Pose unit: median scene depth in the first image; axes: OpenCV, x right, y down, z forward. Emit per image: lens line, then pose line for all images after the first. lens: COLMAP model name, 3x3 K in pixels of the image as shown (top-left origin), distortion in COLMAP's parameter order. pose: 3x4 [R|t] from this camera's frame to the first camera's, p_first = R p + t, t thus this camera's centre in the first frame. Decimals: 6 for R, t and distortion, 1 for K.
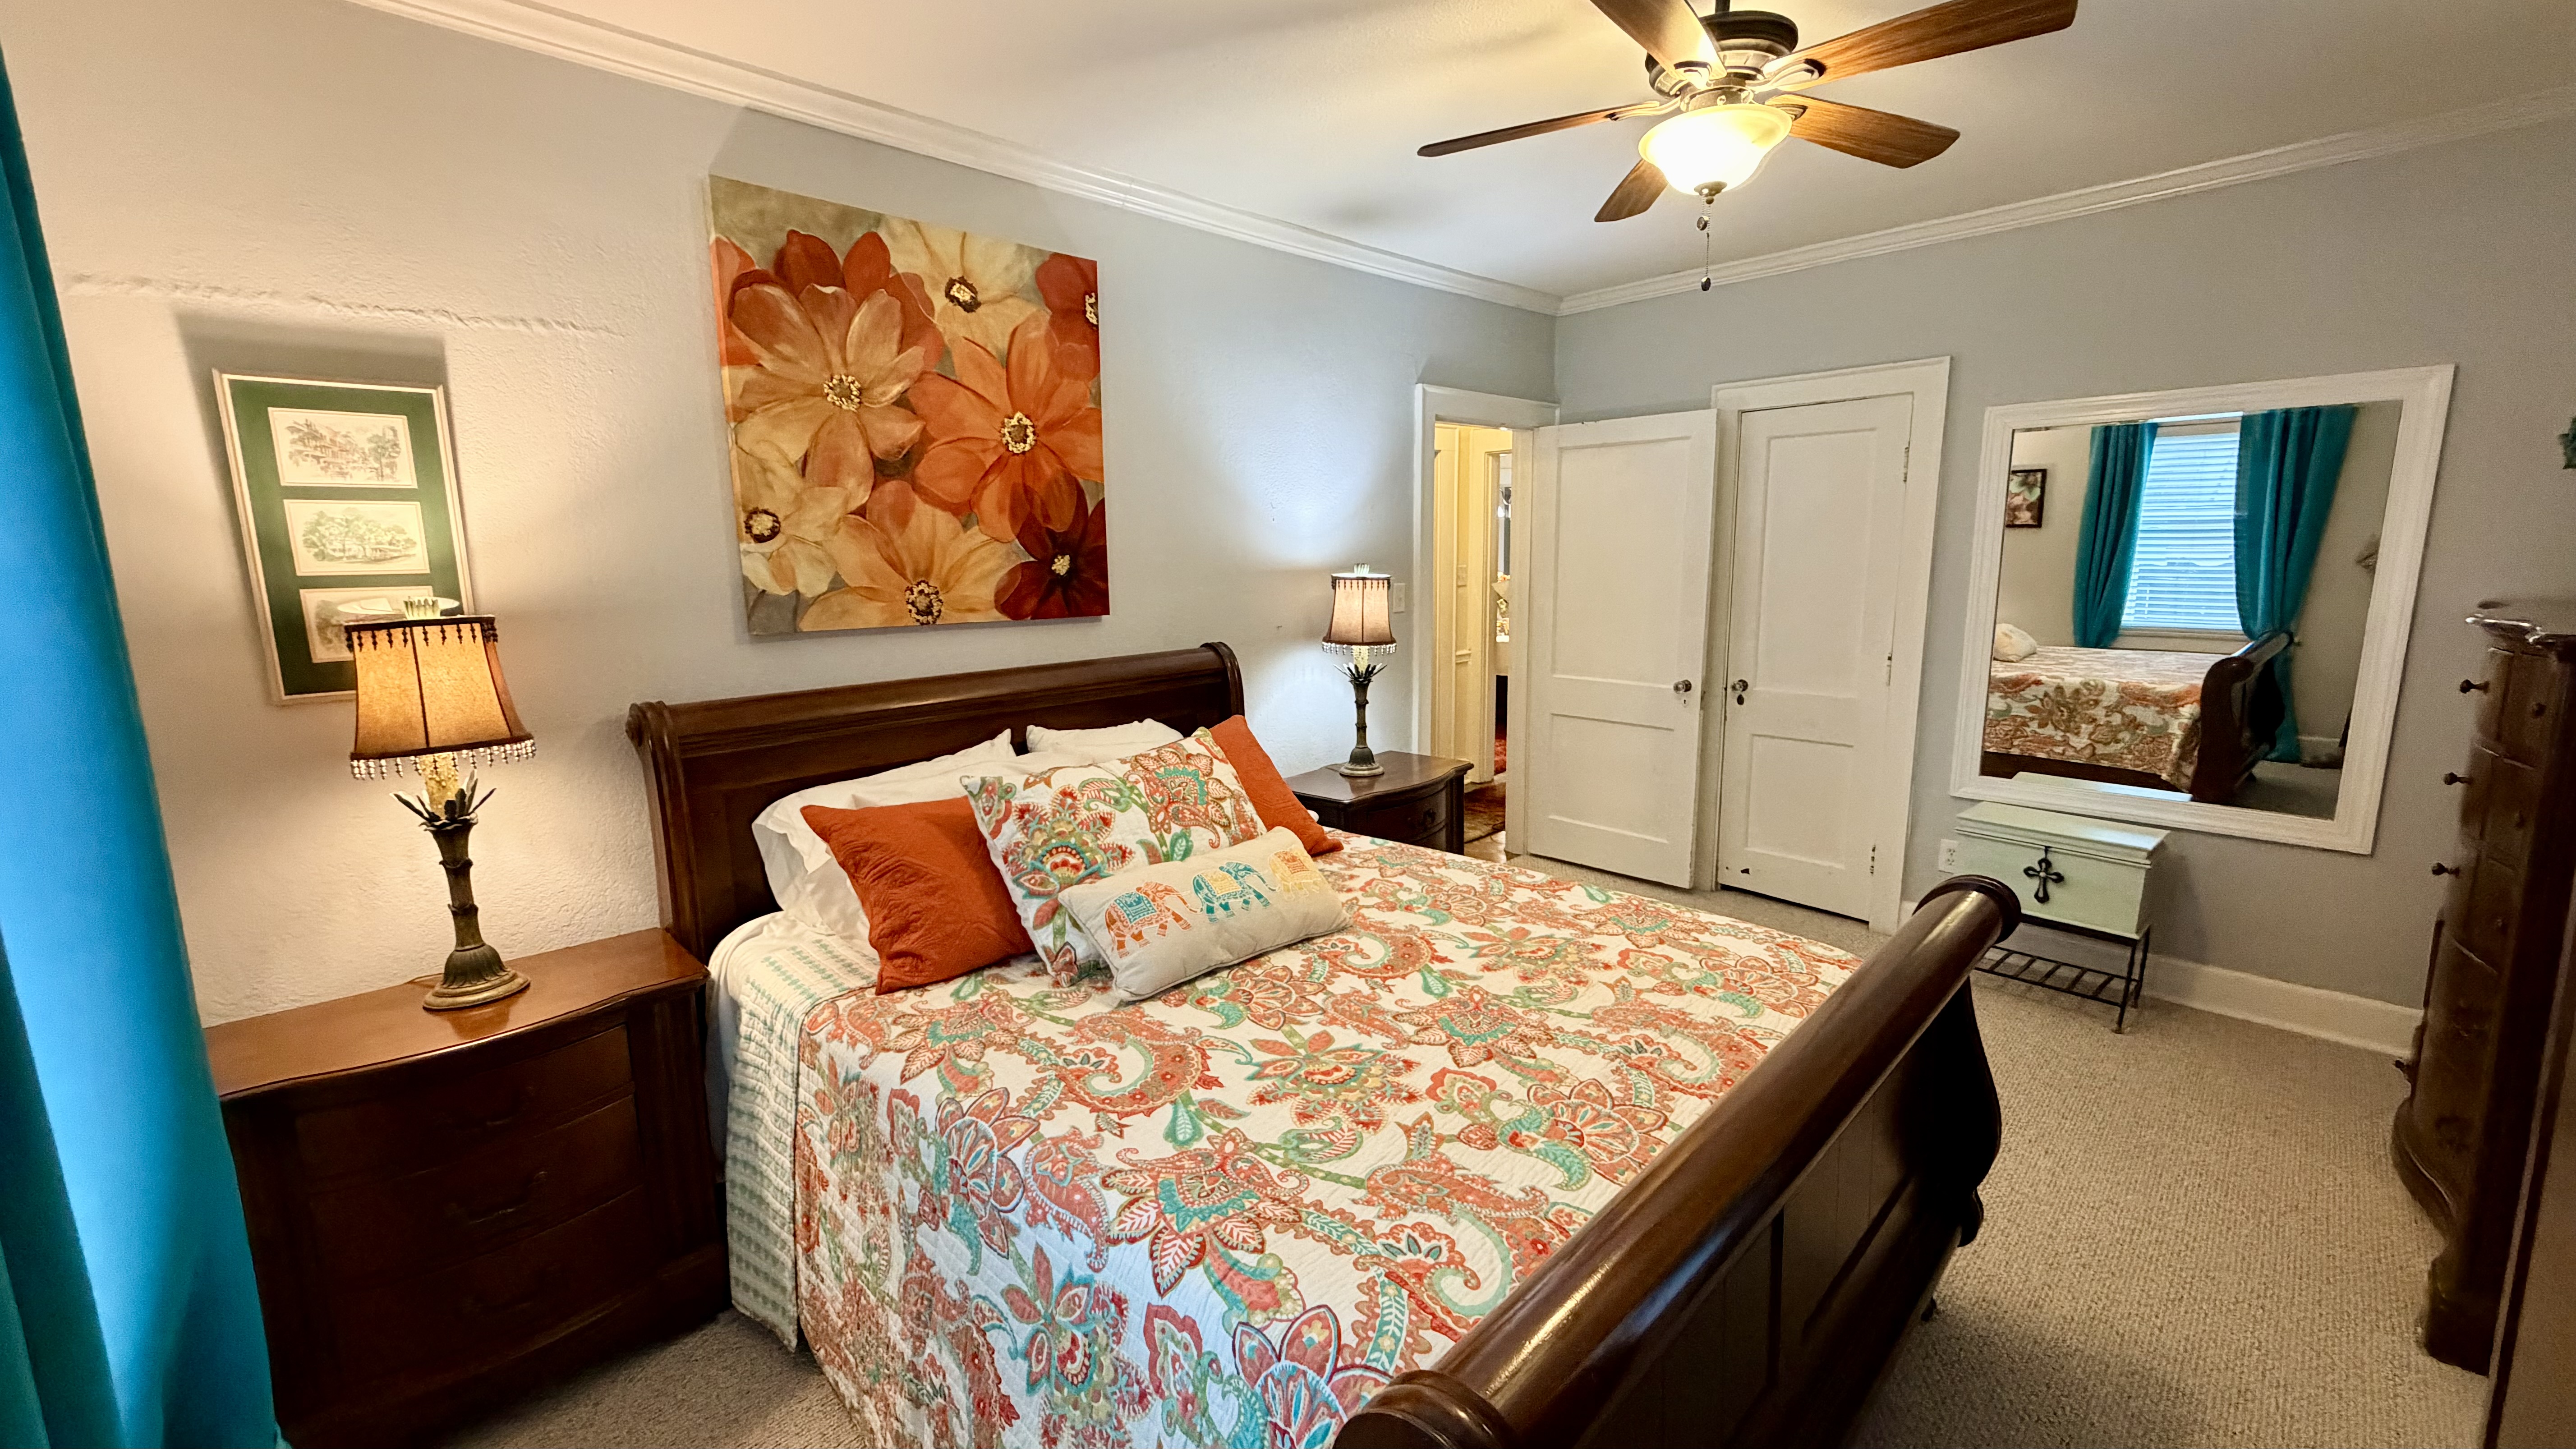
lens RADIAL K [[1044.3, 0, 1292.2], [0, 1044.3, 691.9], [0, 0, 1]] dist [0.027911, -0.000051]
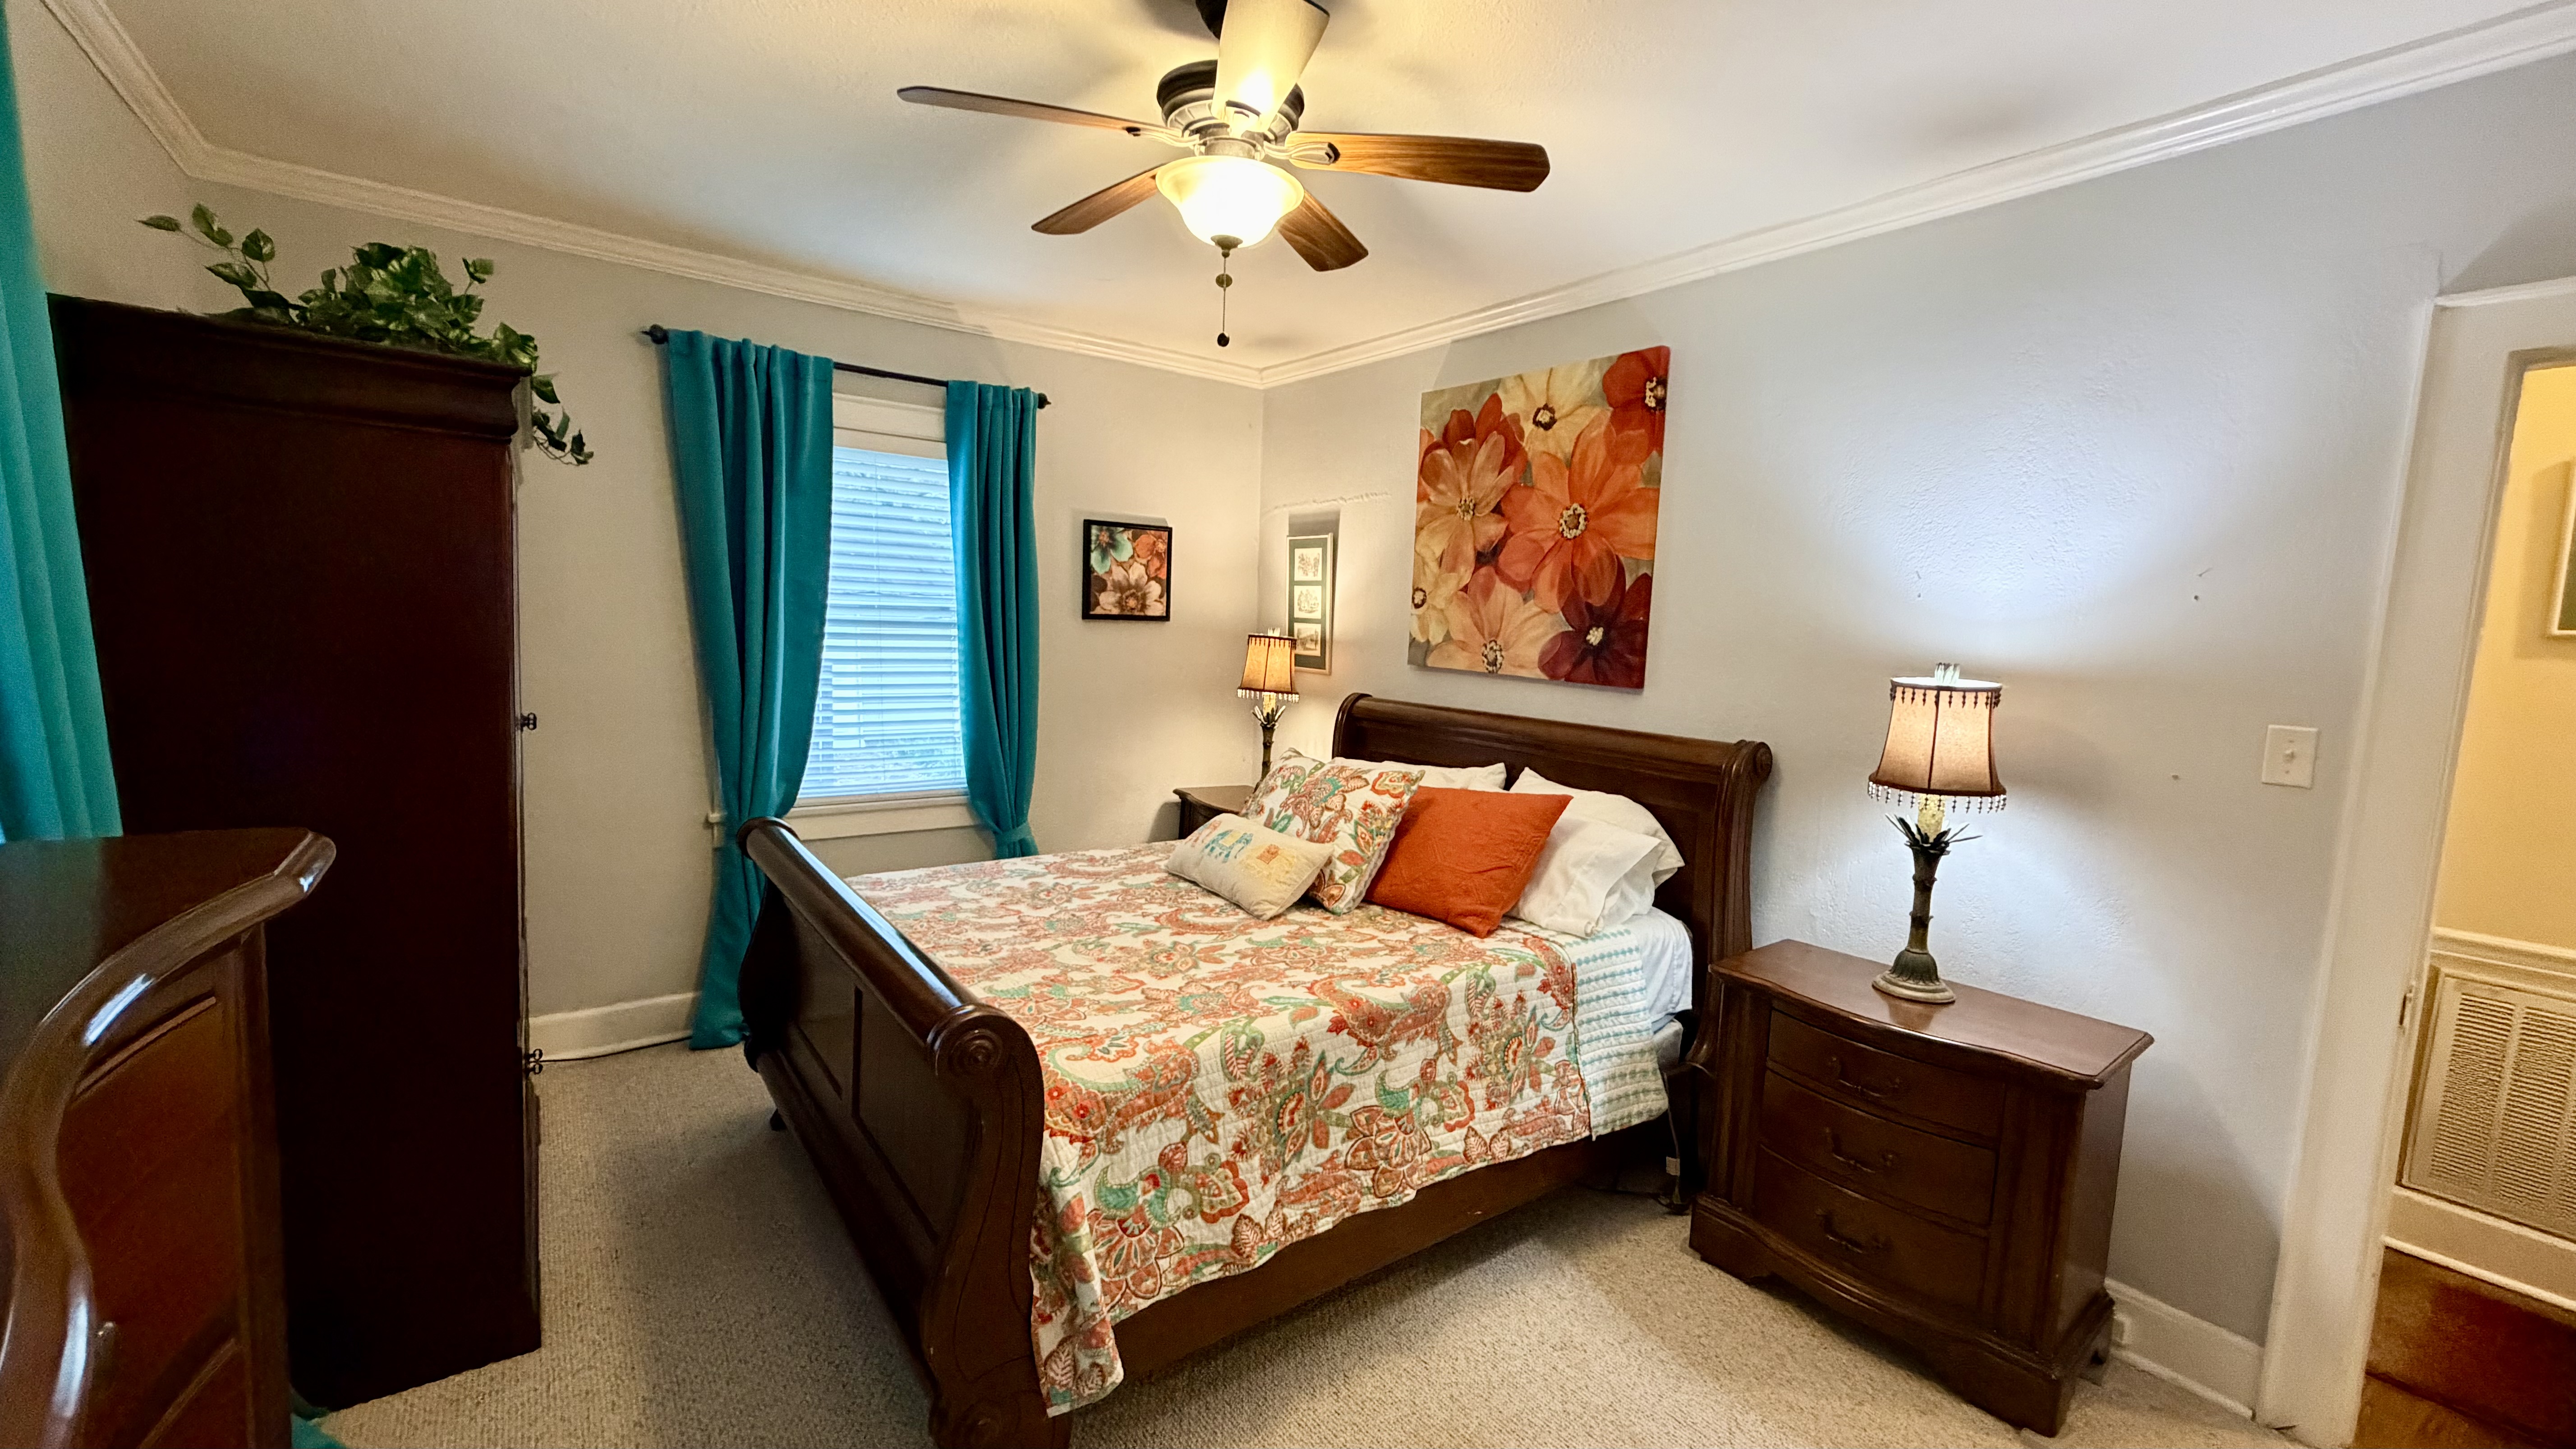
lens RADIAL K [[1026.3, 0, 1288.0], [0, 1026.3, 724.5], [0, 0, 1]] dist [0.000432, -0.000211]
pose [[-0.146448, 0.126782, -0.981060, 0.987596], [-0.165149, 0.974701, 0.150613, -0.154331], [0.975335, 0.184078, -0.121805, 0.920656]]
